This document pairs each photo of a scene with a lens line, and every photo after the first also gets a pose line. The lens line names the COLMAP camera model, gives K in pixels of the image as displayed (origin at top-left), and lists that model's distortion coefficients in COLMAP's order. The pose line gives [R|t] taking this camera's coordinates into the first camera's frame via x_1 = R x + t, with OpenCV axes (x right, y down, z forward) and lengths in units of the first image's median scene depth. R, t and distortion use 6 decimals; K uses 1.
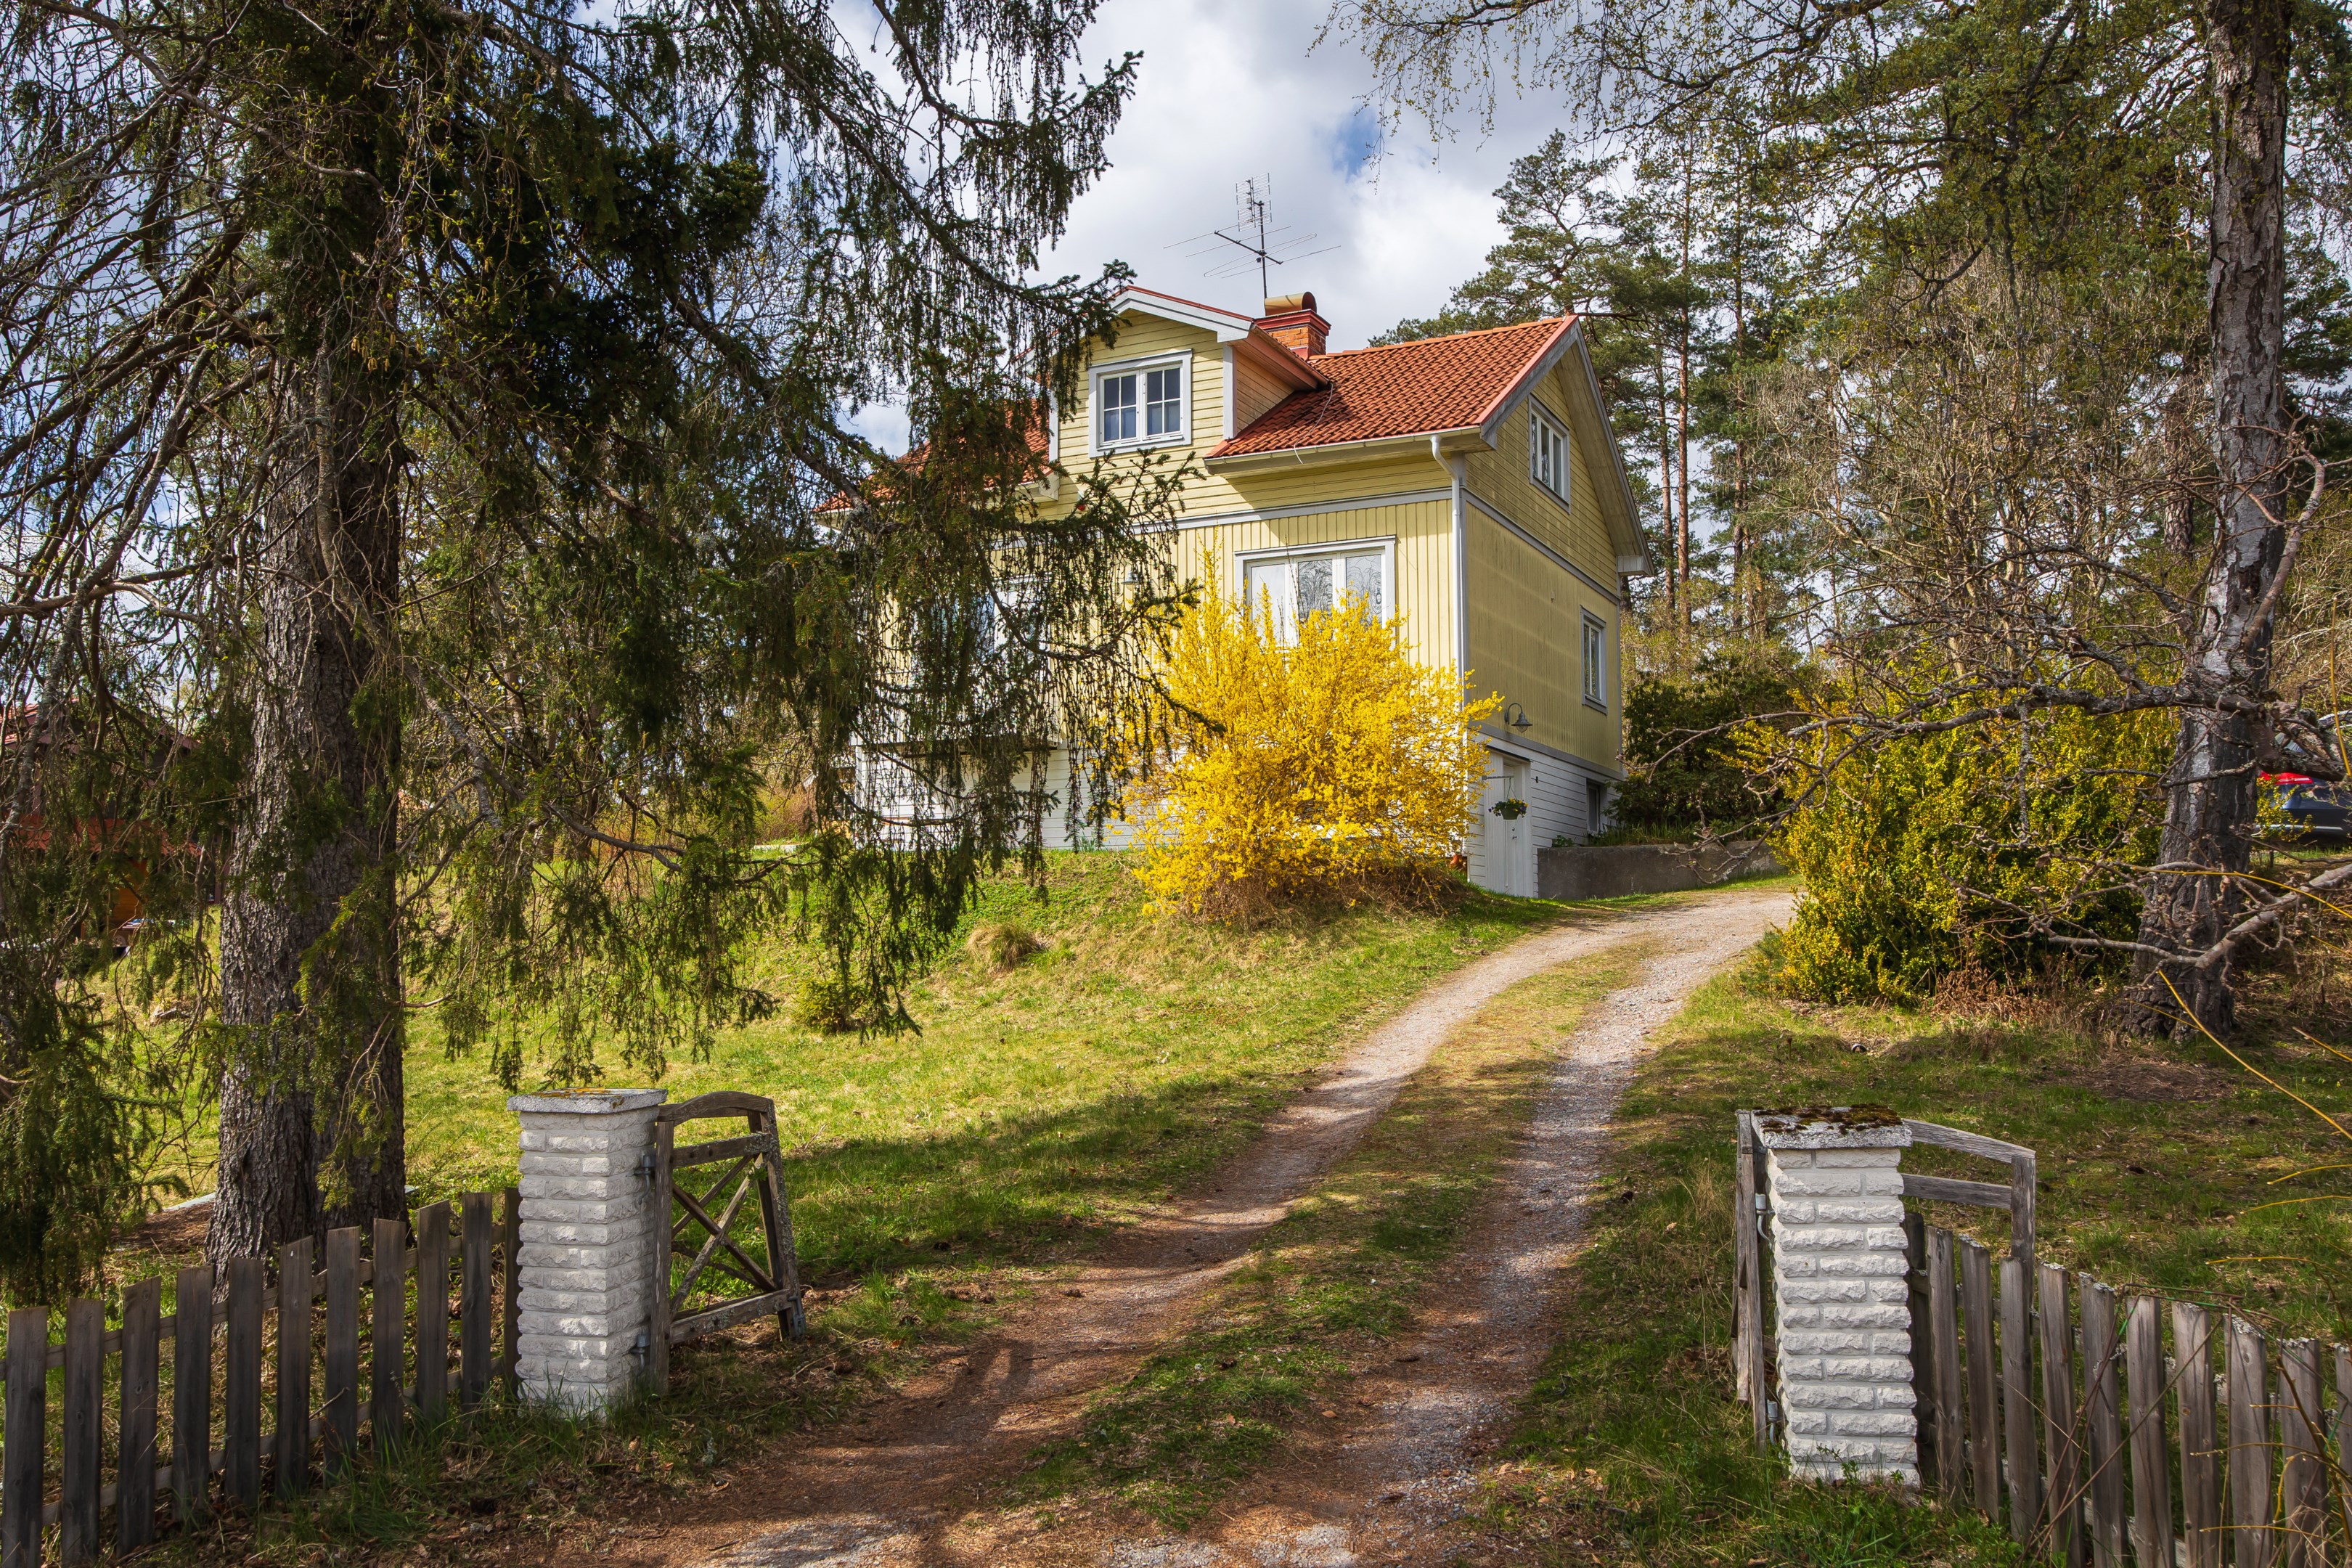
lens RADIAL K [[1951.0, 0, 1174.3], [0, 1951.0, 782.5], [0, 0, 1]] dist [-0.009797, 0.001780]
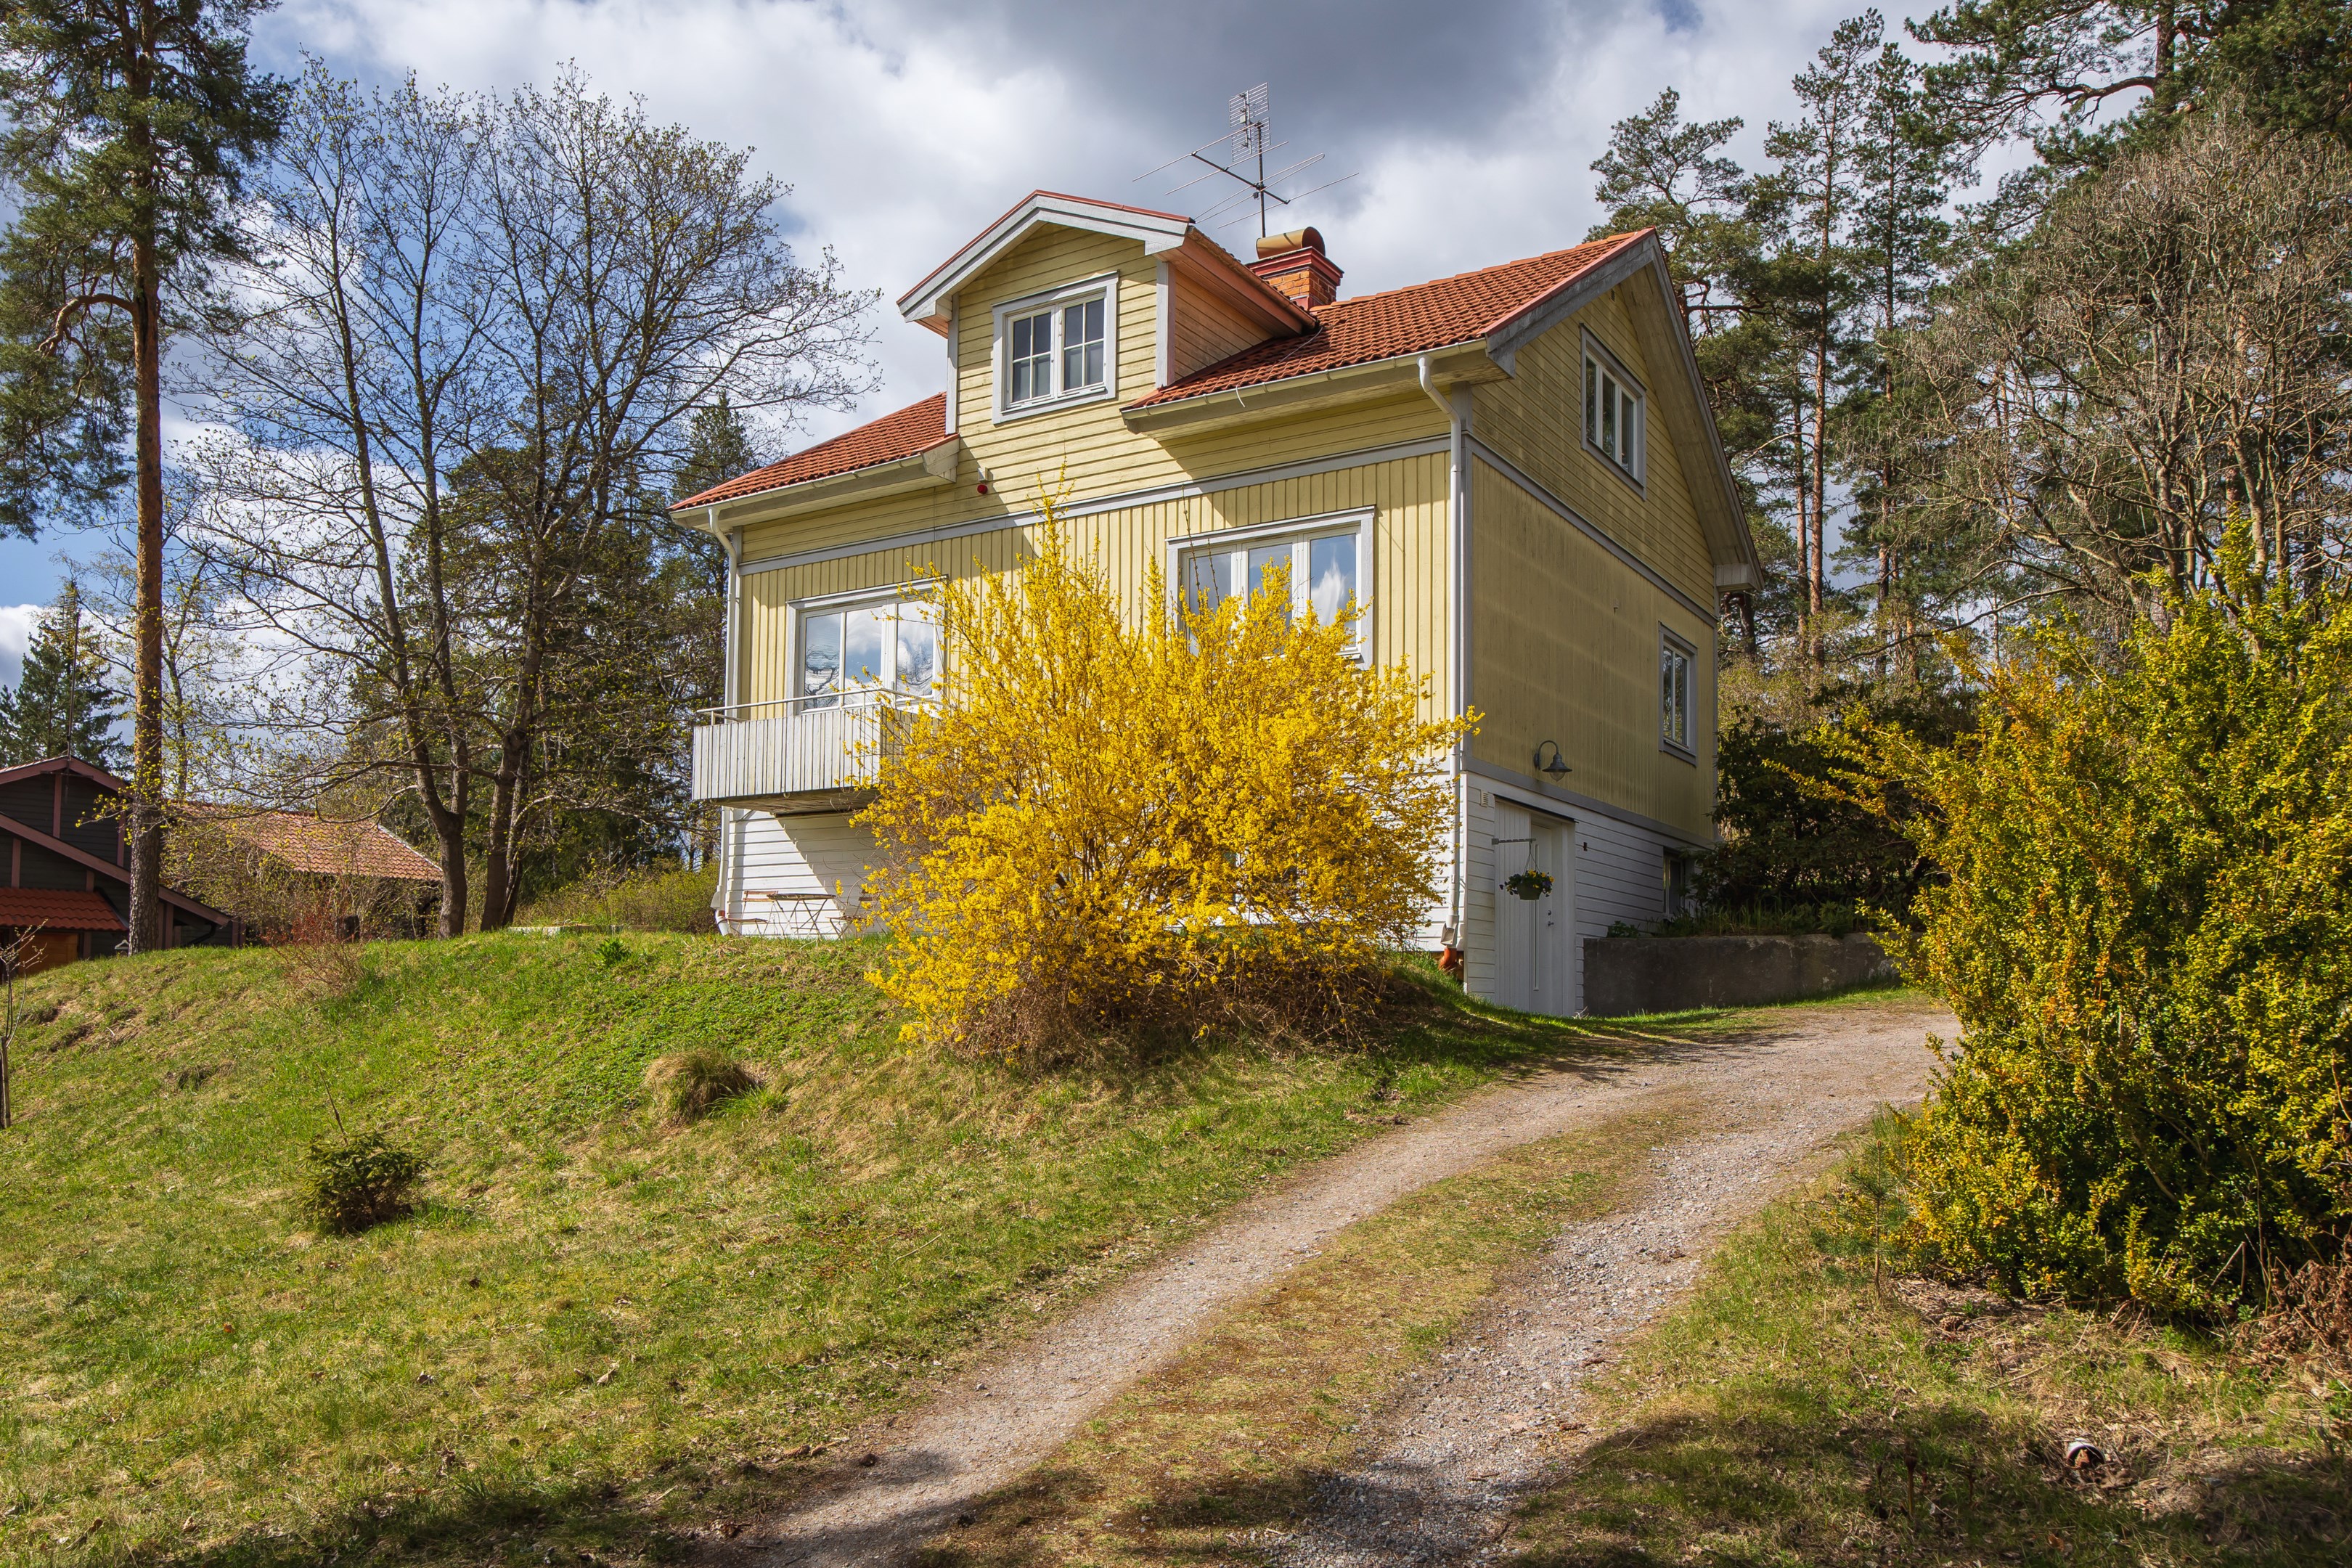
lens RADIAL K [[1704.6, 0, 1184.4], [0, 1704.6, 909.6], [0, 0, 1]] dist [-0.001232, -0.007234]
pose [[0.993398, 0.008071, -0.114433, 0.112443], [-0.005079, 0.999638, 0.026414, 0.006363], [0.114605, -0.025659, 0.993080, 0.347694]]
